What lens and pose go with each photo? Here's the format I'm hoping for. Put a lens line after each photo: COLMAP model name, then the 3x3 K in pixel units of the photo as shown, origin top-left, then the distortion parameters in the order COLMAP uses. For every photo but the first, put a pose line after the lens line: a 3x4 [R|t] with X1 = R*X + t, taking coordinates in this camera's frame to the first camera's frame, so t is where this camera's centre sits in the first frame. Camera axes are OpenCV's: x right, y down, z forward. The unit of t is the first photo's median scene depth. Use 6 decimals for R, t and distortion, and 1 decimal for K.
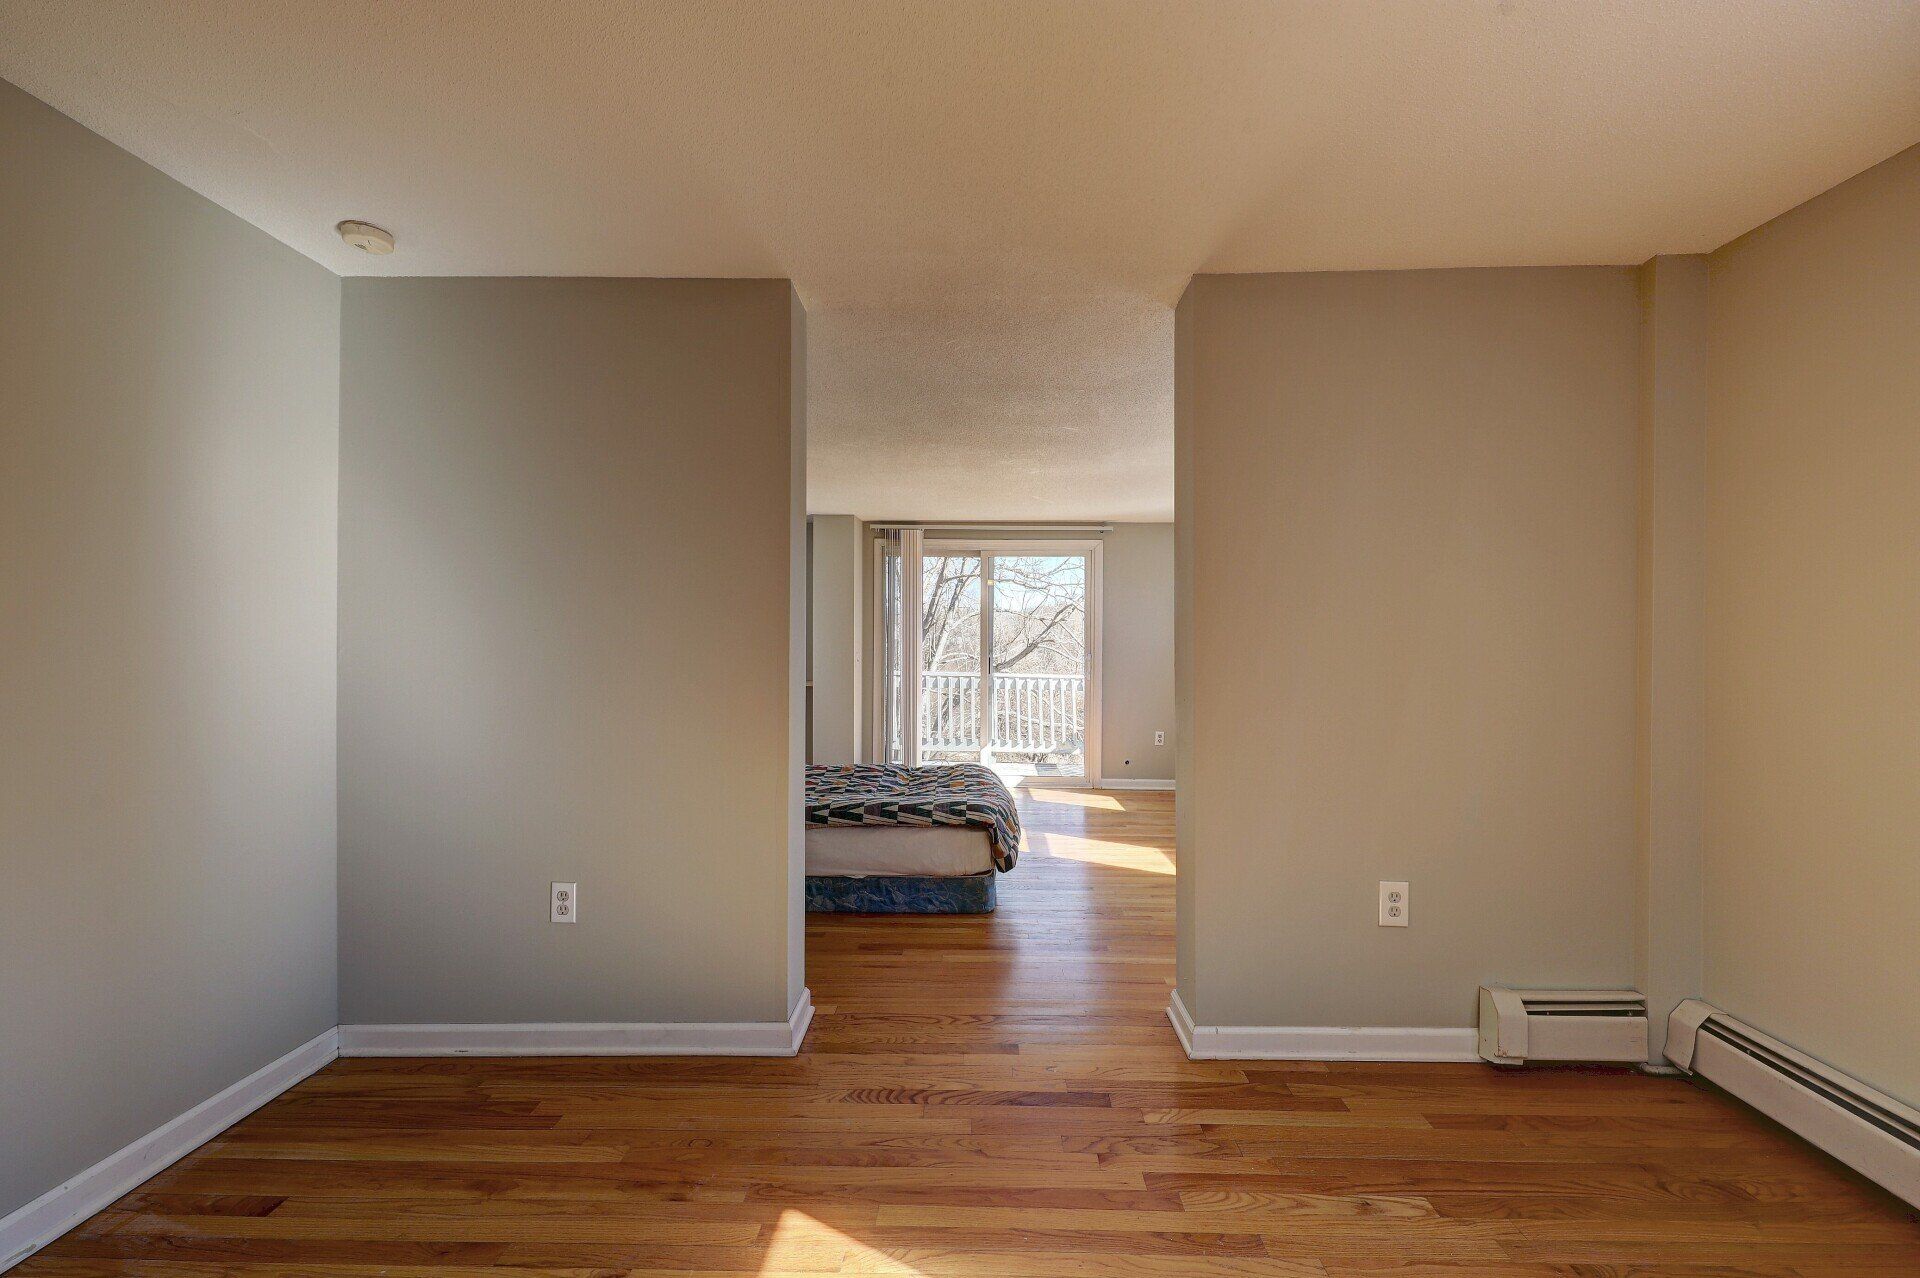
lens RADIAL K [[778.5, 0, 949.0], [0, 778.5, 640.7], [0, 0, 1]] dist [0.017463, -0.009240]
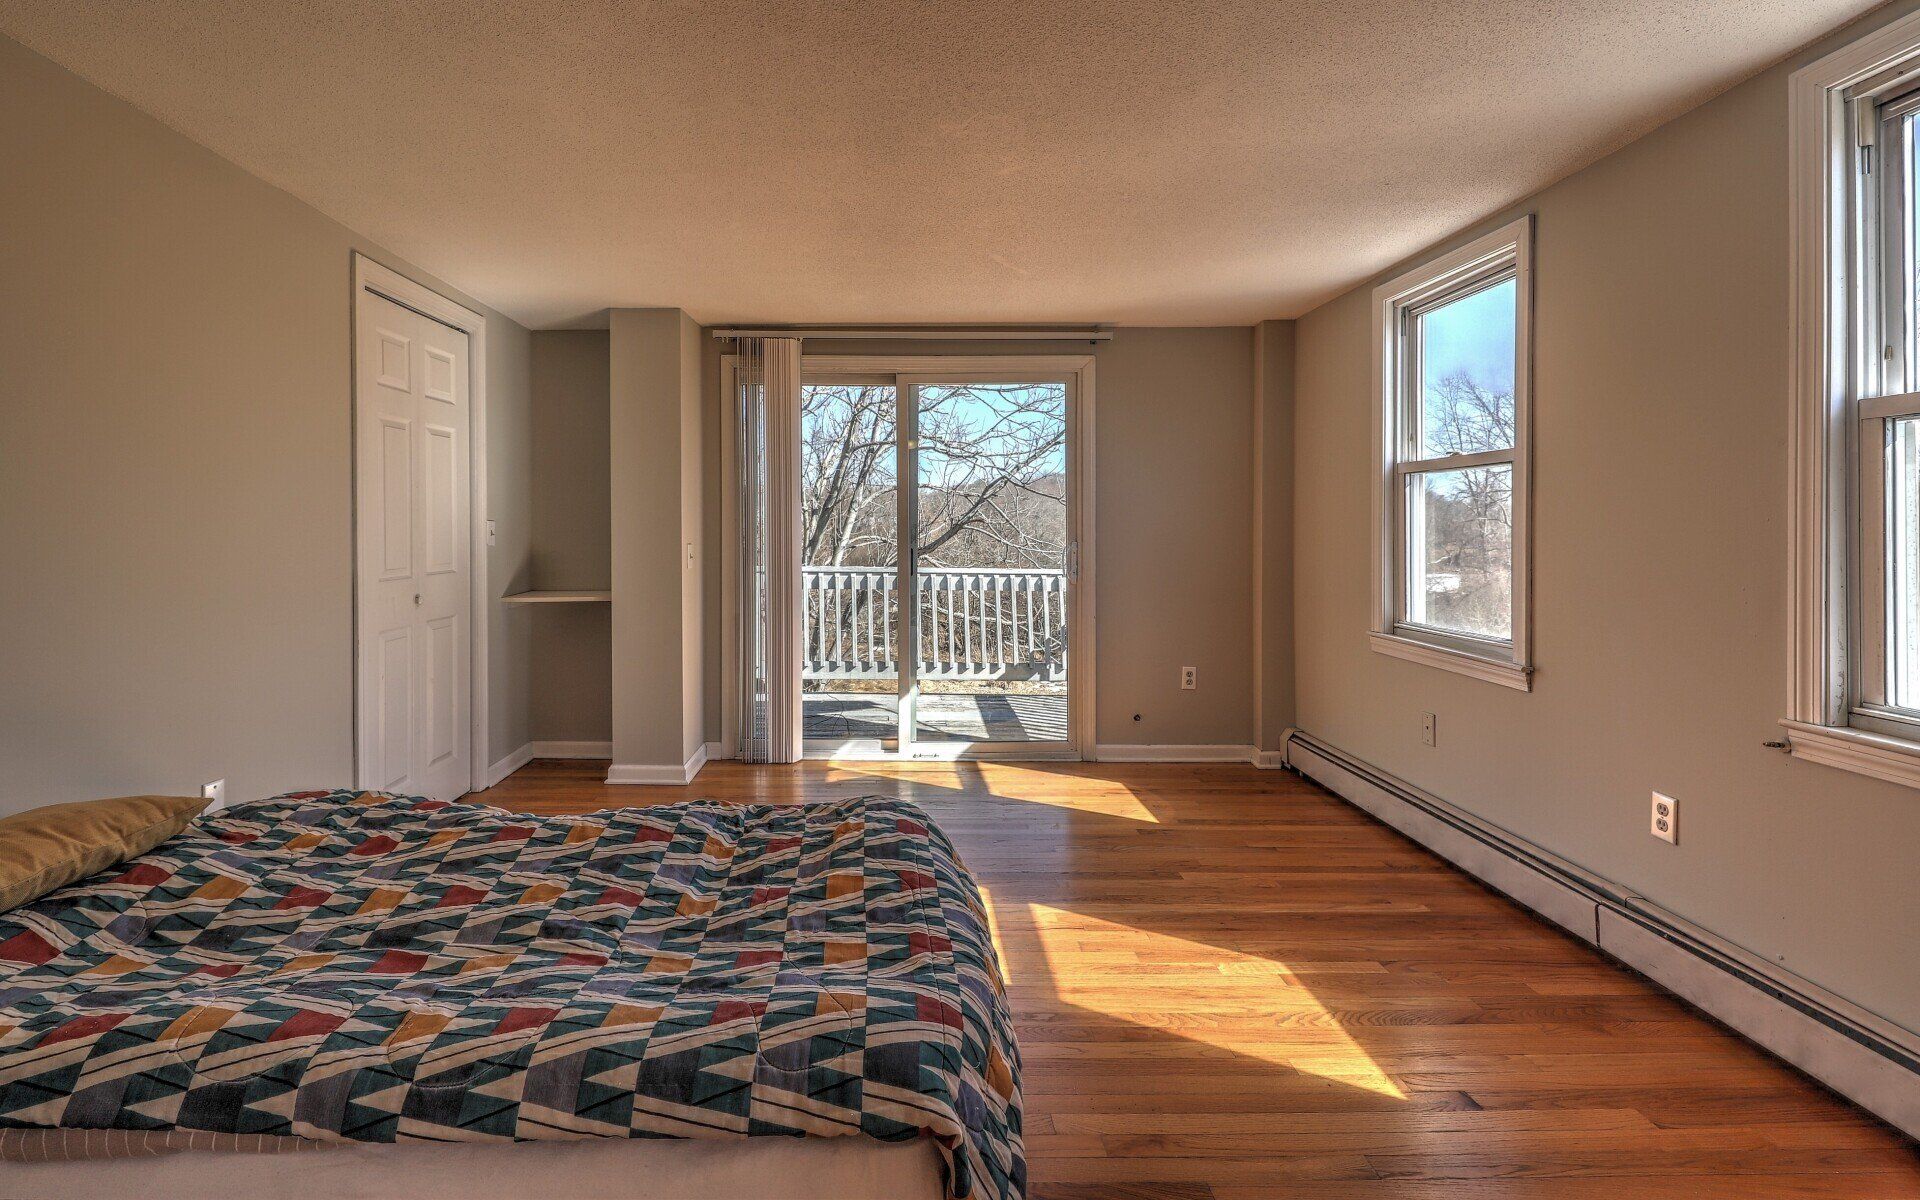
lens RADIAL K [[796.9, 0, 881.1], [0, 796.9, 525.9], [0, 0, 1]] dist [-0.000293, -0.000342]
pose [[0.999675, -0.009368, 0.023688, 0.035401], [0.009237, 0.999941, 0.005658, -0.000961], [-0.023740, -0.005438, 0.999703, 0.999077]]
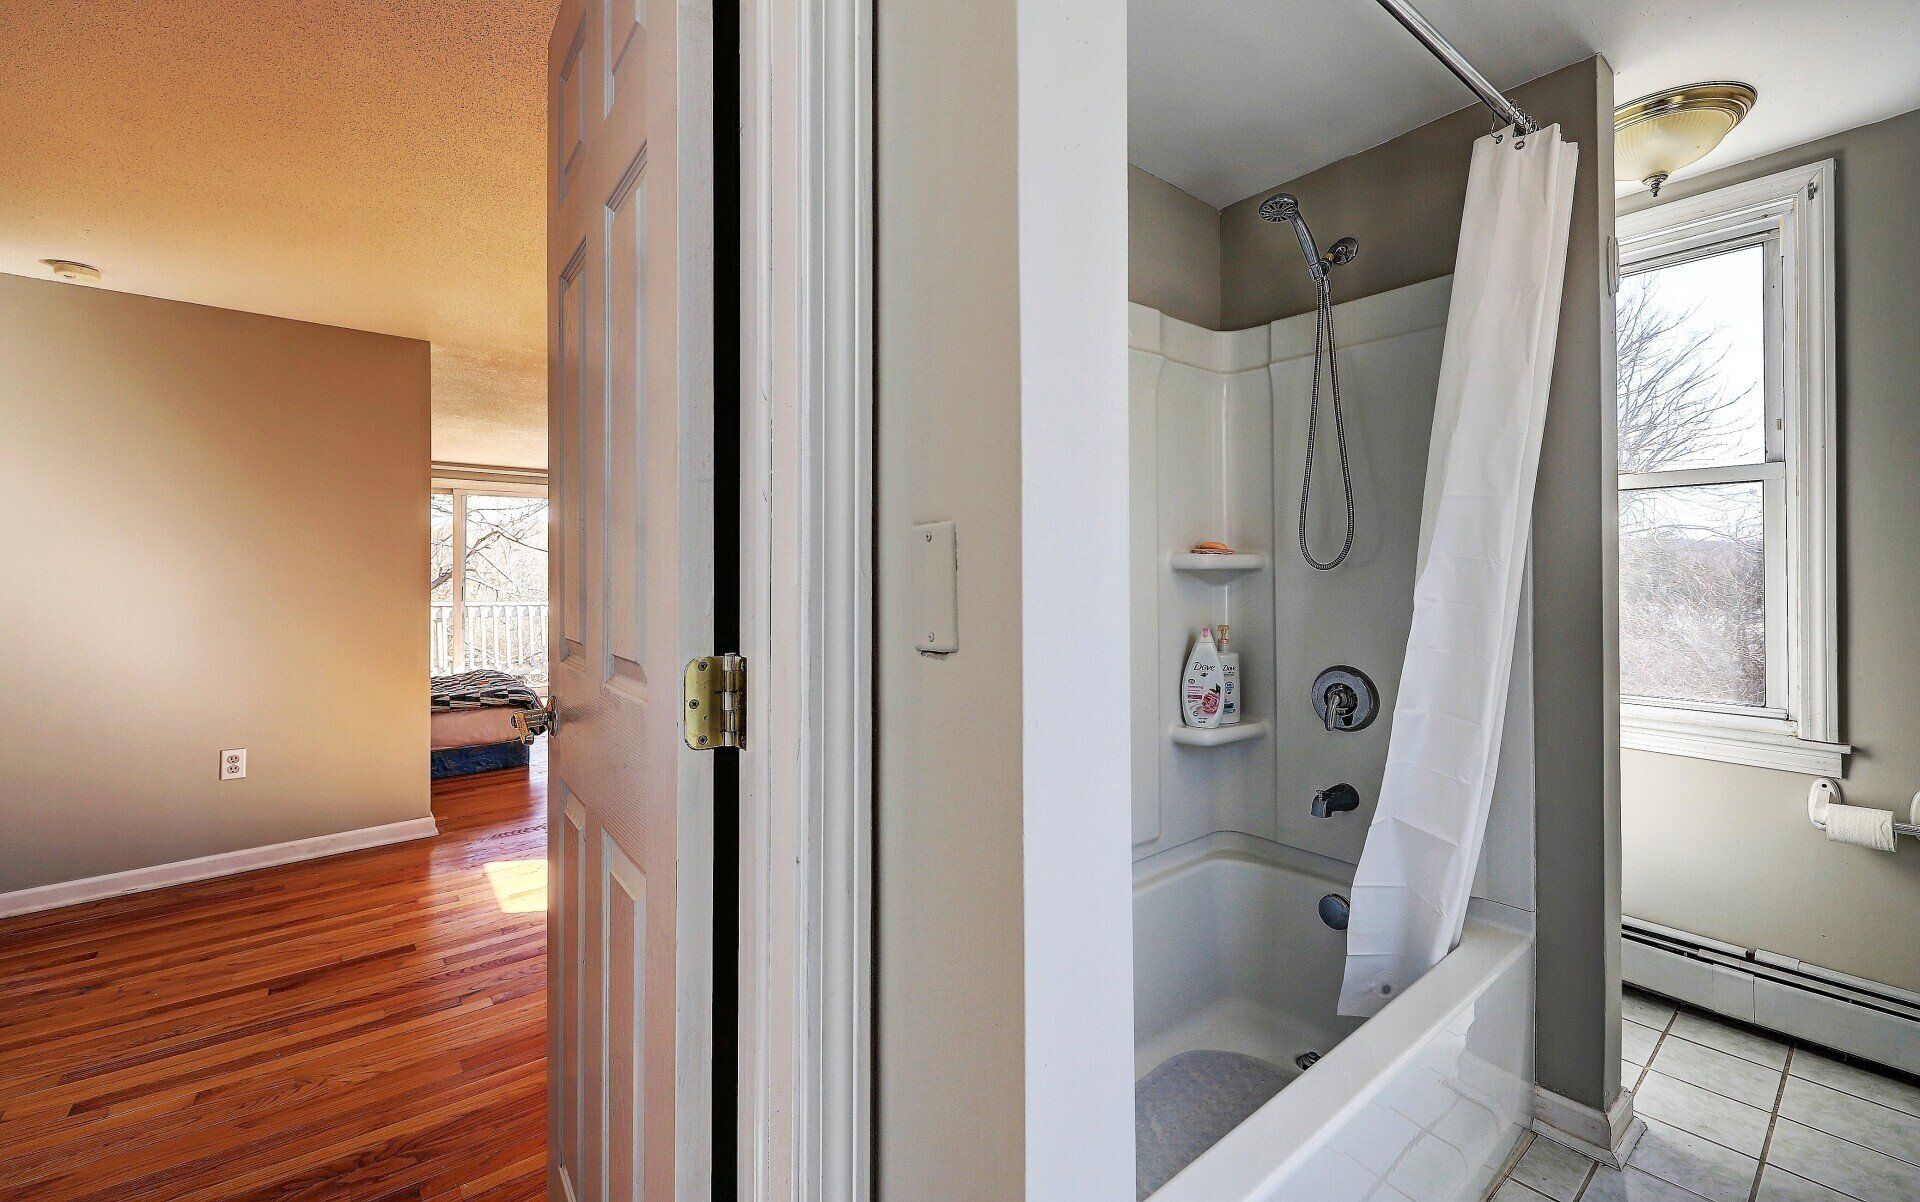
lens RADIAL K [[810.2, 0, 992.5], [0, 810.2, 562.4], [0, 0, 1]] dist [0.000249, -0.000098]
pose [[0.735518, 0.000659, 0.677505, -0.466088], [0.004471, 0.999973, -0.005827, -0.006222], [-0.677490, 0.007315, 0.735495, -0.935952]]
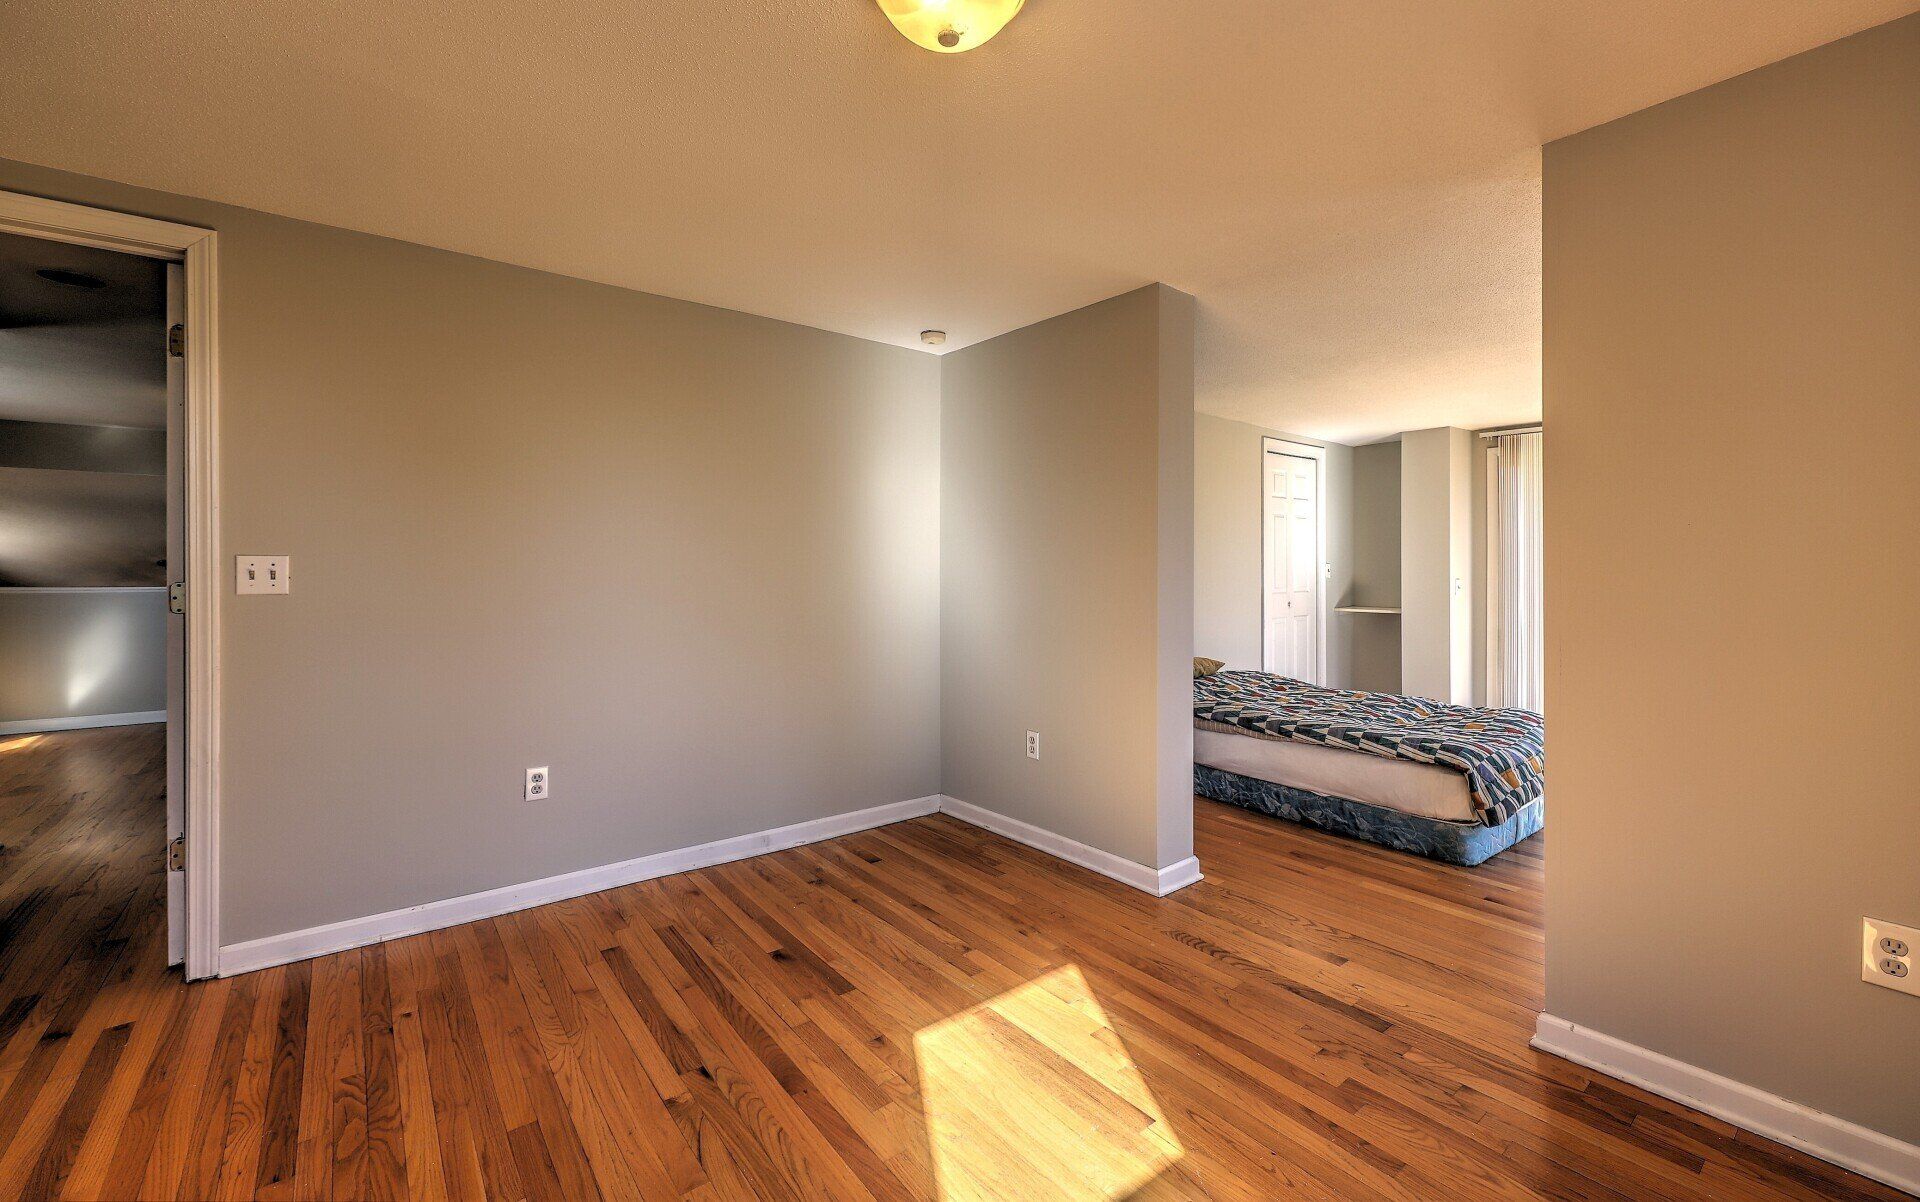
lens RADIAL K [[783.0, 0, 957.7], [0, 783.0, 564.5], [0, 0, 1]] dist [0.000131, -0.000423]
pose [[0.632365, -0.005564, -0.774650, 0.557886], [0.005444, 0.999981, -0.002738, -0.004362], [0.774651, -0.002486, 0.632384, -0.048339]]
